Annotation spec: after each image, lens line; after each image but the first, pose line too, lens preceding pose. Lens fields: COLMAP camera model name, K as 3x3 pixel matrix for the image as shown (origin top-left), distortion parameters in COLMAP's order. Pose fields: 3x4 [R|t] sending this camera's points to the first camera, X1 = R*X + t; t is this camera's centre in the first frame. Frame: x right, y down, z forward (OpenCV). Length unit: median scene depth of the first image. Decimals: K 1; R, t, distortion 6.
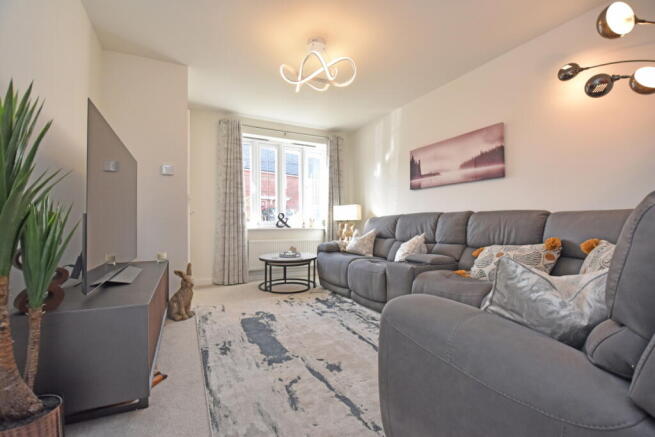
lens RADIAL K [[288.9, 0, 327.2], [0, 288.9, 219.6], [0, 0, 1]] dist [-0.005408, -0.008942]
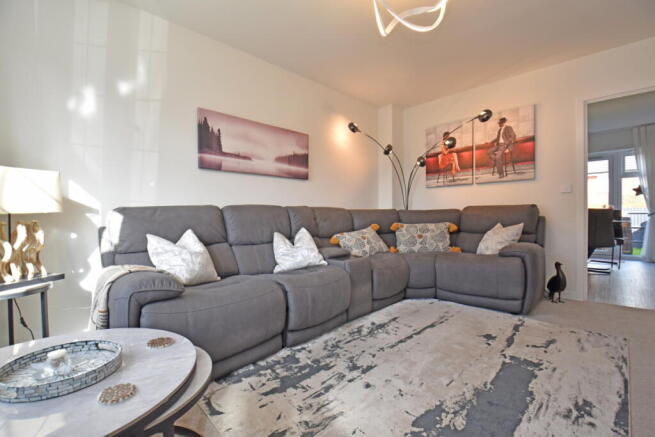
lens RADIAL K [[288.9, 0, 323.4], [0, 288.9, 224.2], [0, 0, 1]] dist [-0.005408, -0.008942]
pose [[-0.295707, -0.021339, 0.955040, -0.577057], [0.003575, 0.999719, 0.023444, 0.012230], [-0.955272, 0.010347, -0.295548, 1.286164]]
